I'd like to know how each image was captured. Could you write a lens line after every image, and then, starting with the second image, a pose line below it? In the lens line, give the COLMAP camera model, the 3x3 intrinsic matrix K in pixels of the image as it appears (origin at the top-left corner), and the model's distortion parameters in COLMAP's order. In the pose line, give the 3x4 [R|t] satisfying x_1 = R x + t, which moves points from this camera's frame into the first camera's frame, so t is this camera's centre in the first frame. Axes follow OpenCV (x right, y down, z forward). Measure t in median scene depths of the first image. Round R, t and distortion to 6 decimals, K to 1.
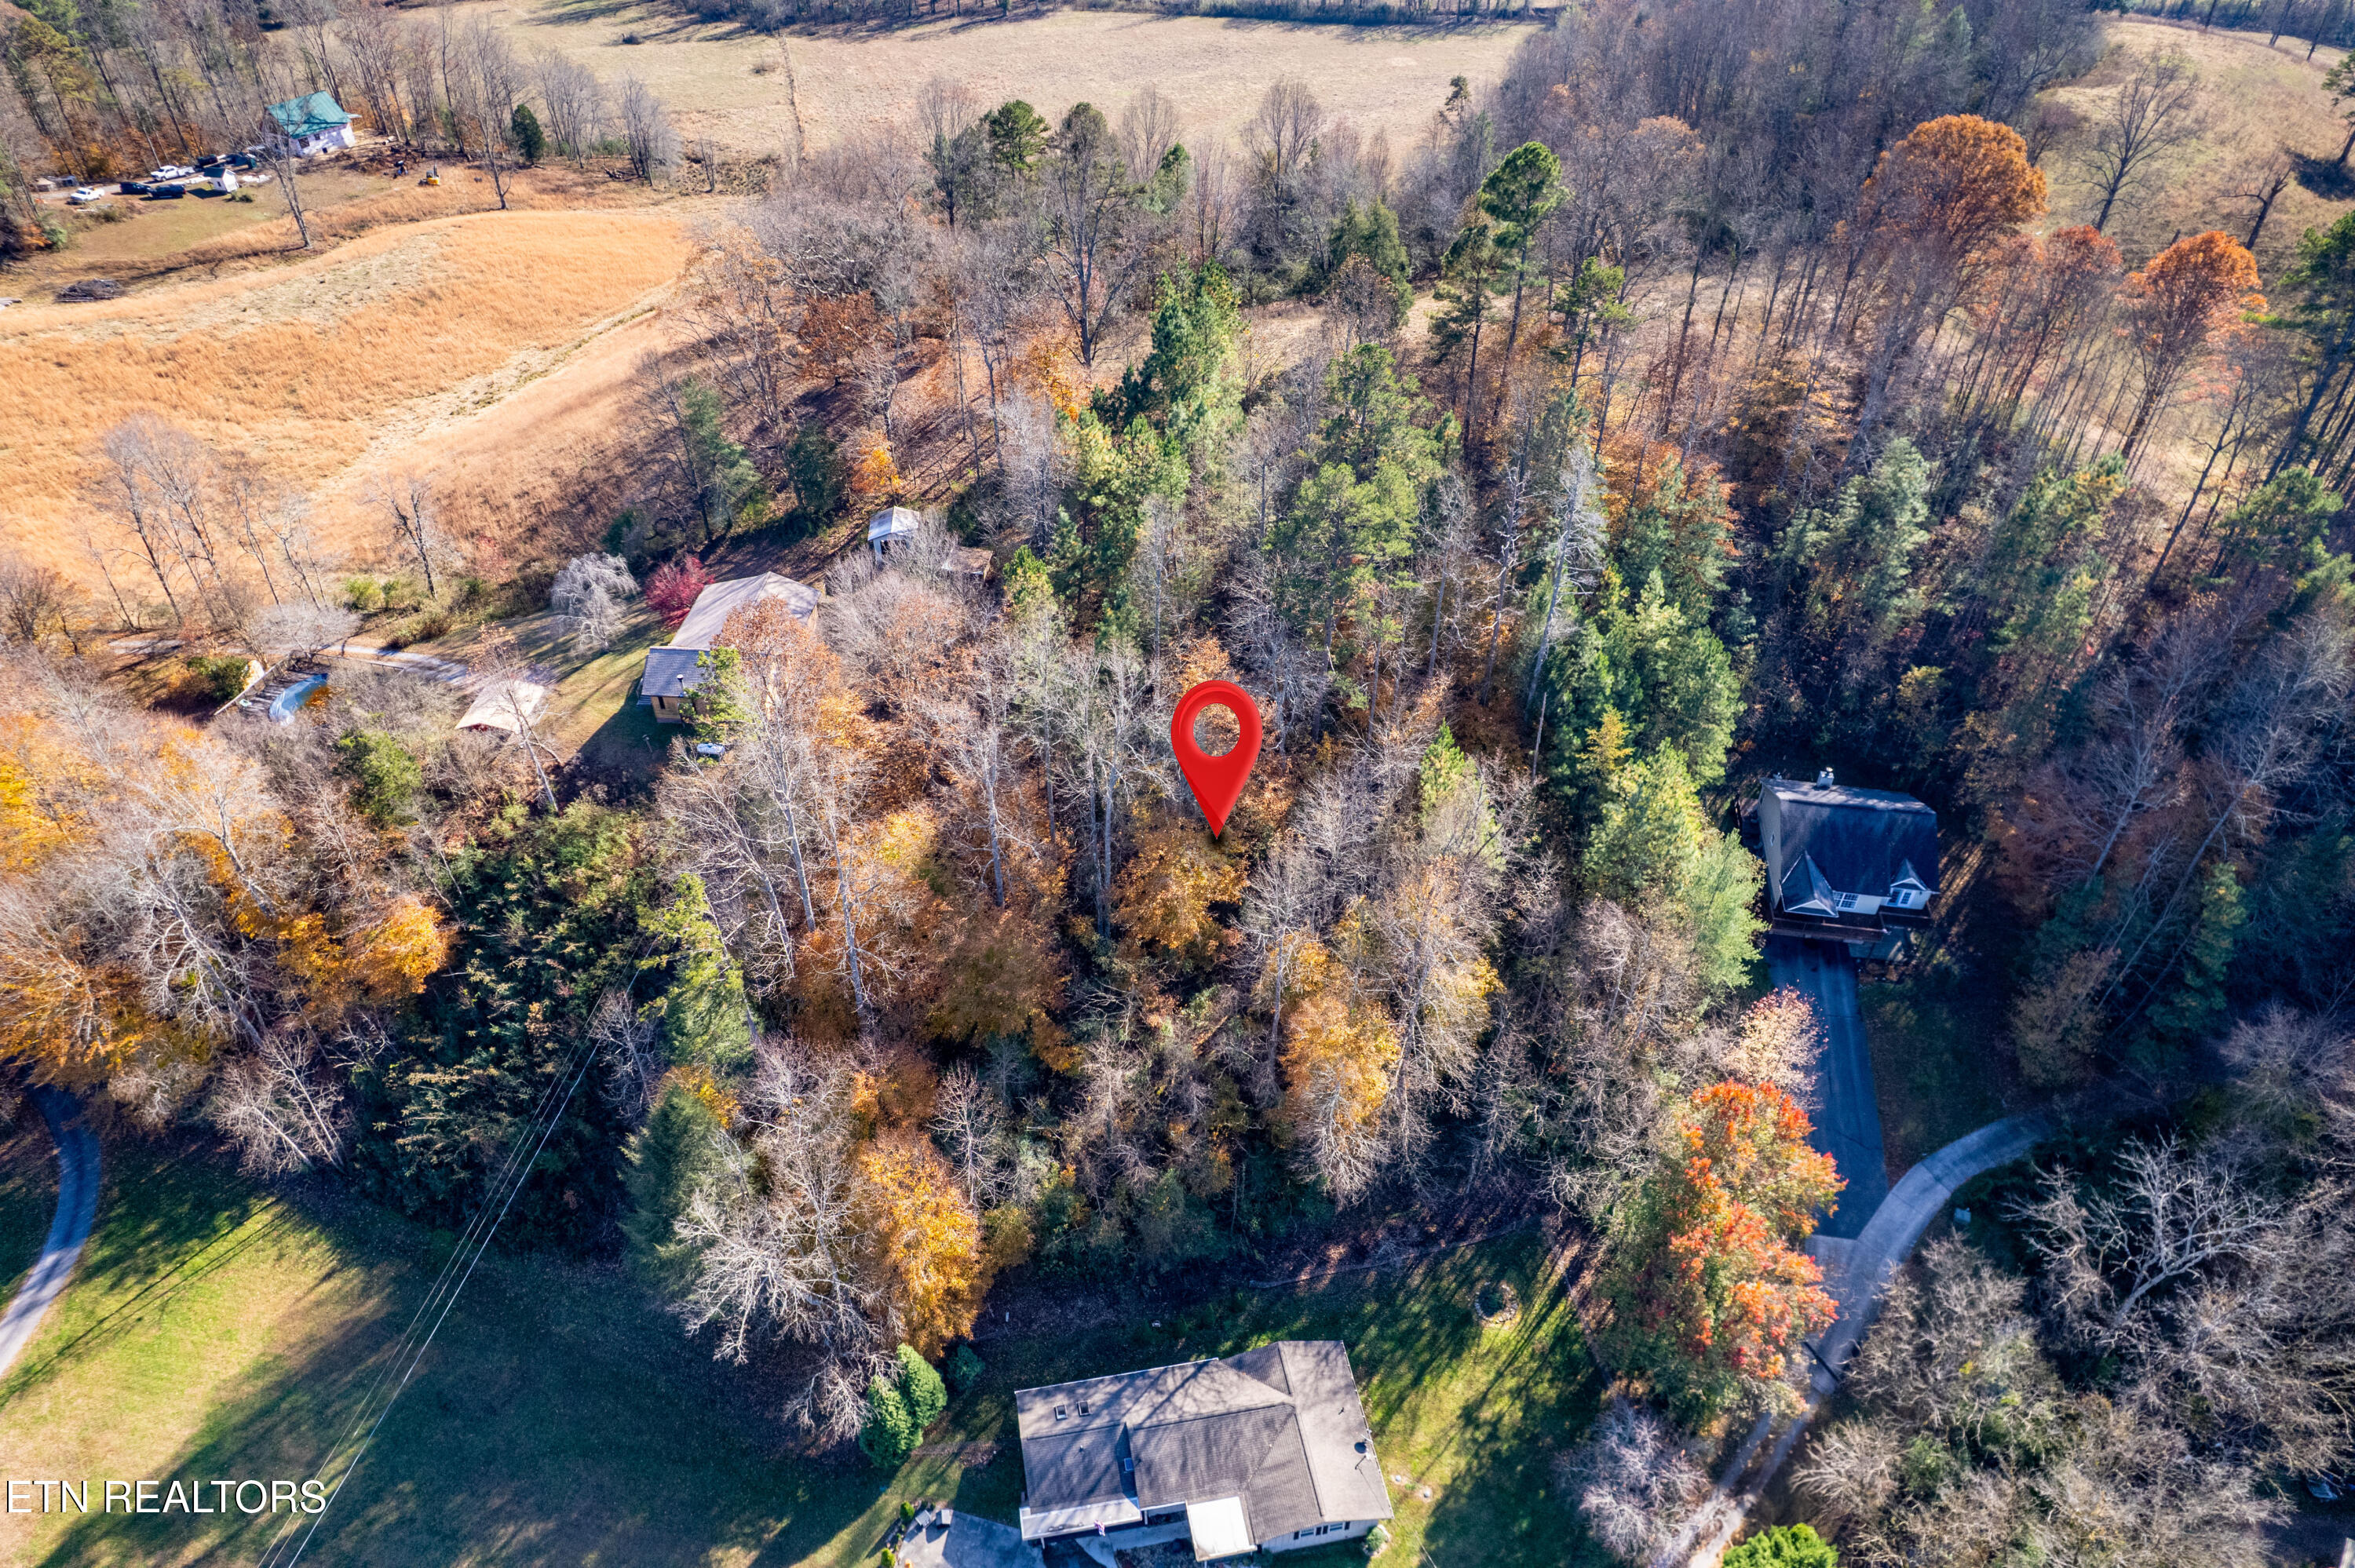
lens RADIAL K [[1508.6, 0, 1183.3], [0, 1508.6, 802.8], [0, 0, 1]] dist [-0.076266, 0.066725]
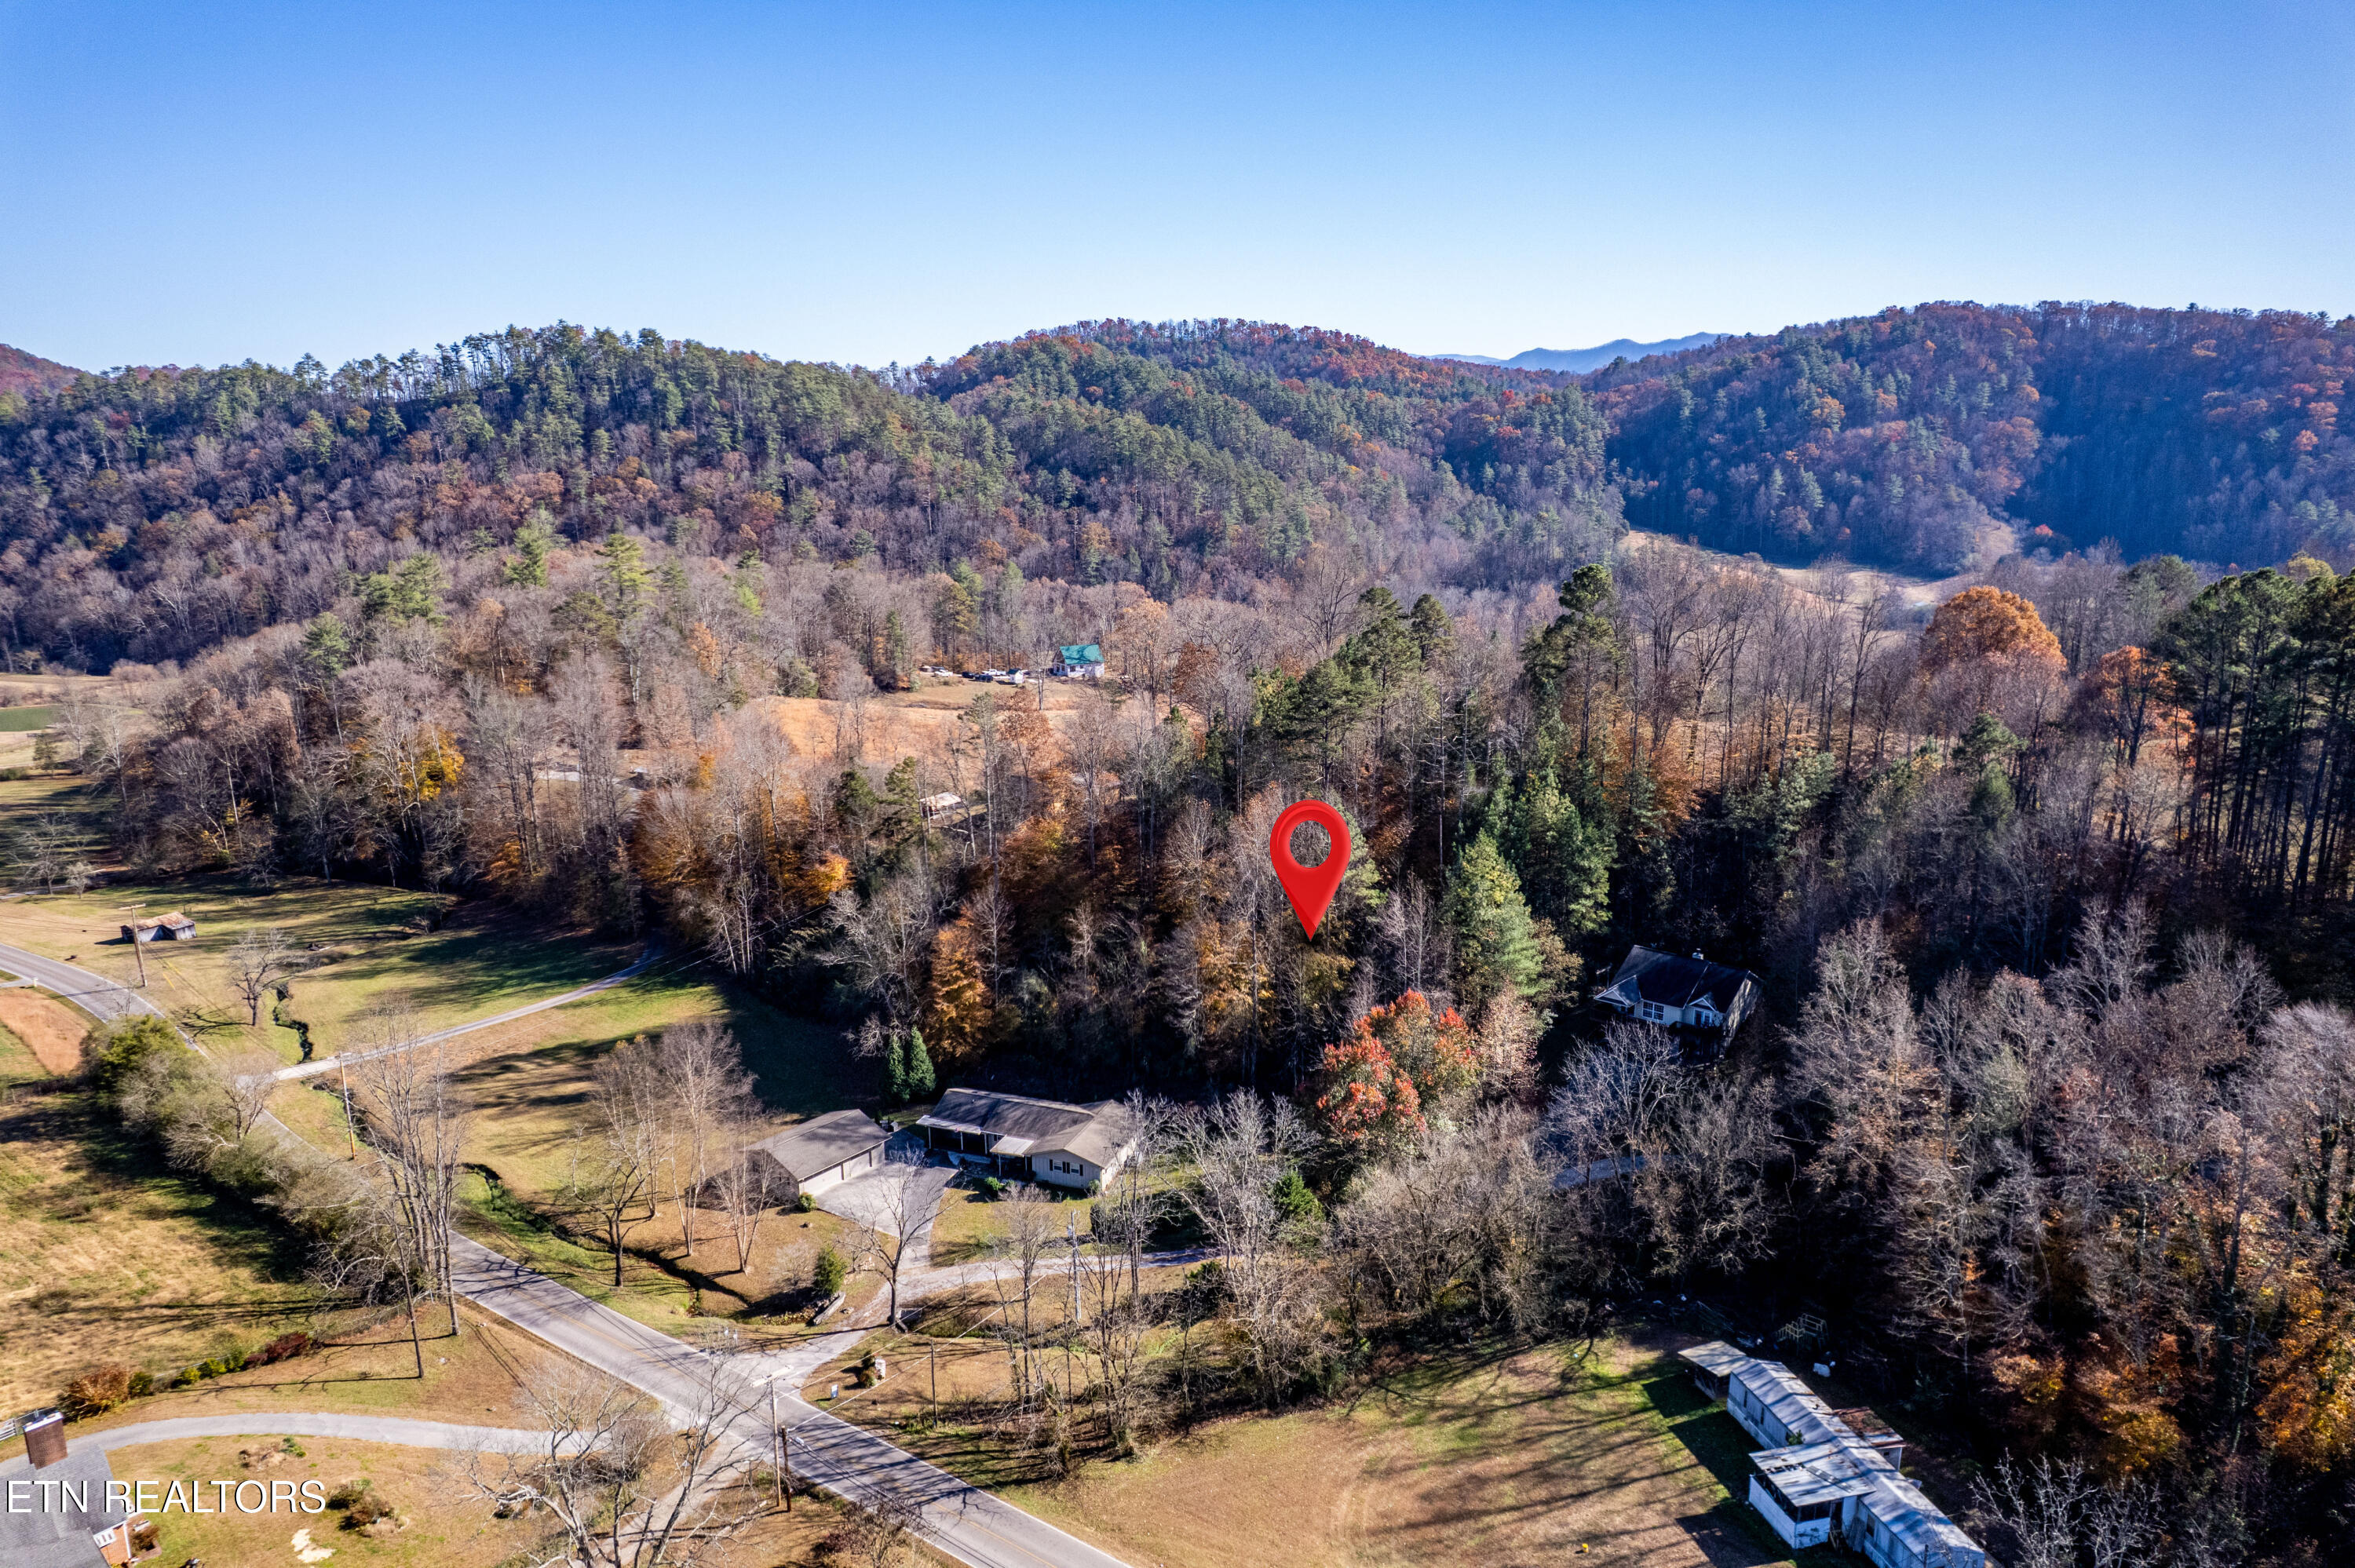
lens RADIAL K [[1508.6, 0, 1180.2], [0, 1508.6, 793.6], [0, 0, 1]] dist [-0.076266, 0.066725]
pose [[0.858428, 0.100676, -0.502957, 0.846178], [-0.324112, 0.866455, -0.379746, 0.627329], [0.397558, 0.488999, 0.776420, -0.342471]]
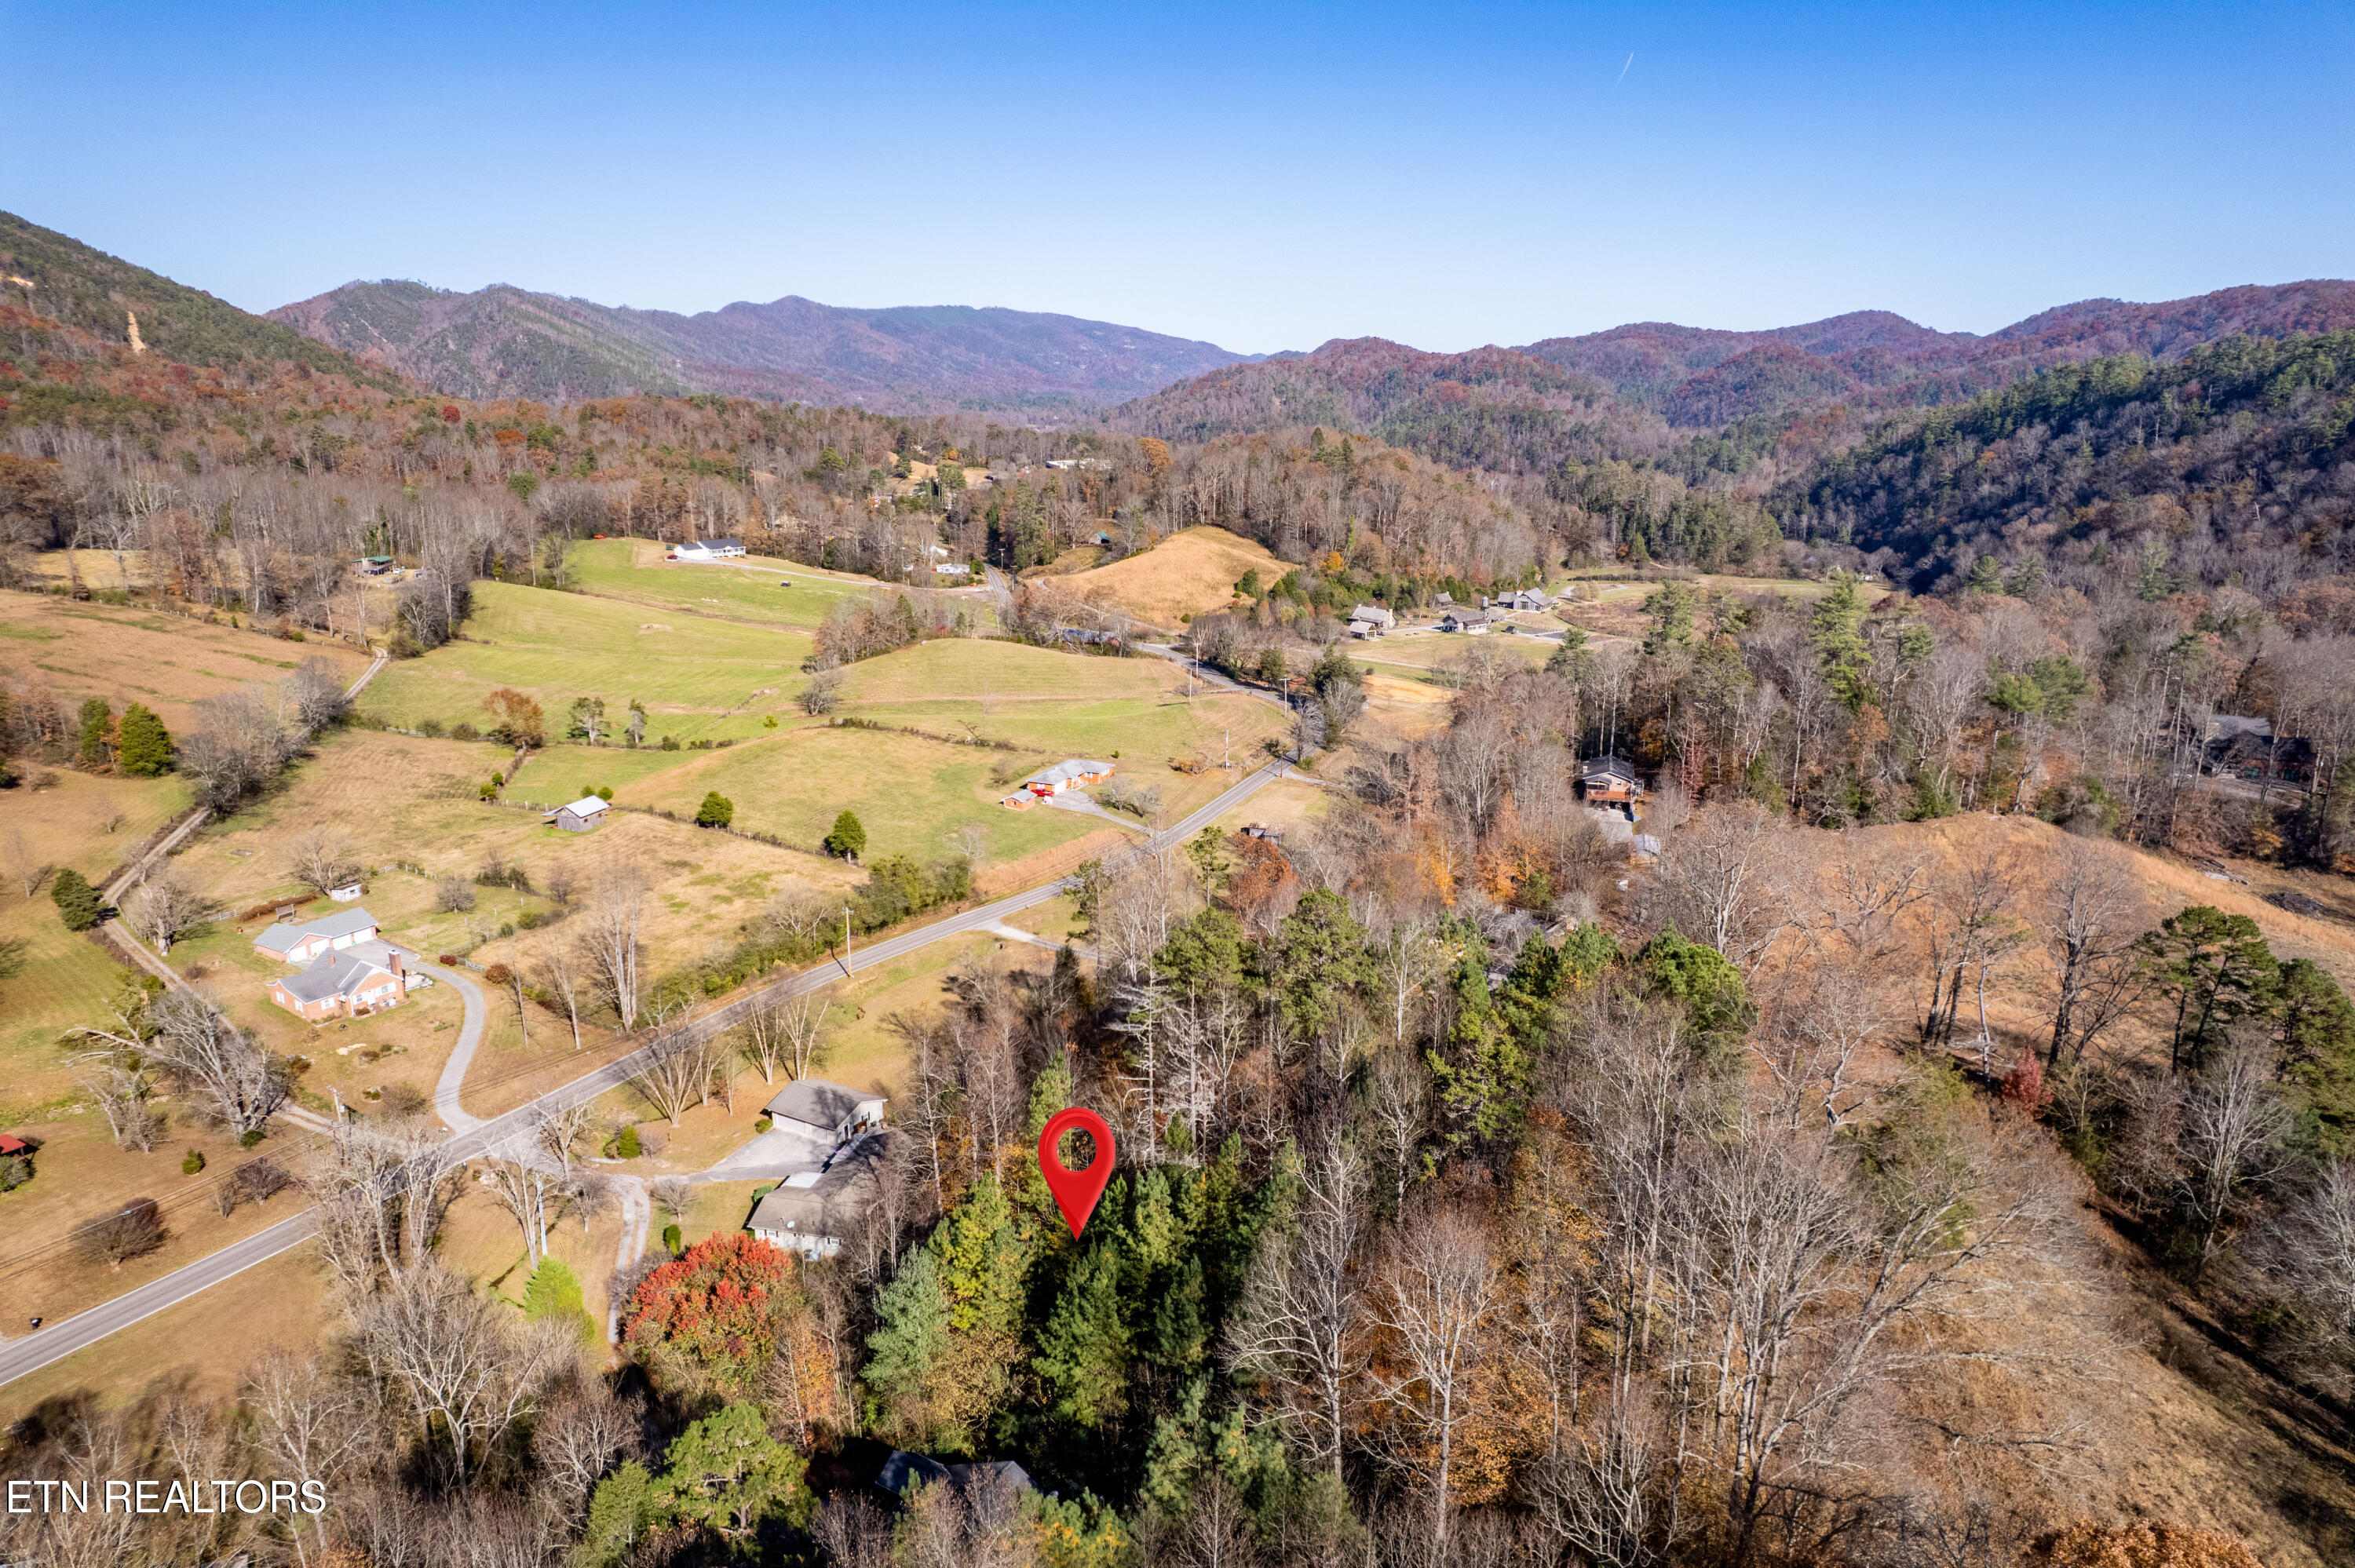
lens RADIAL K [[1508.6, 0, 1170.7], [0, 1508.6, 780.0], [0, 0, 1]] dist [-0.076266, 0.066725]
pose [[-0.385568, 0.223735, -0.895142, 1.245783], [-0.602479, 0.673734, 0.427903, -0.825665], [0.698825, 0.704290, -0.124975, 1.056162]]
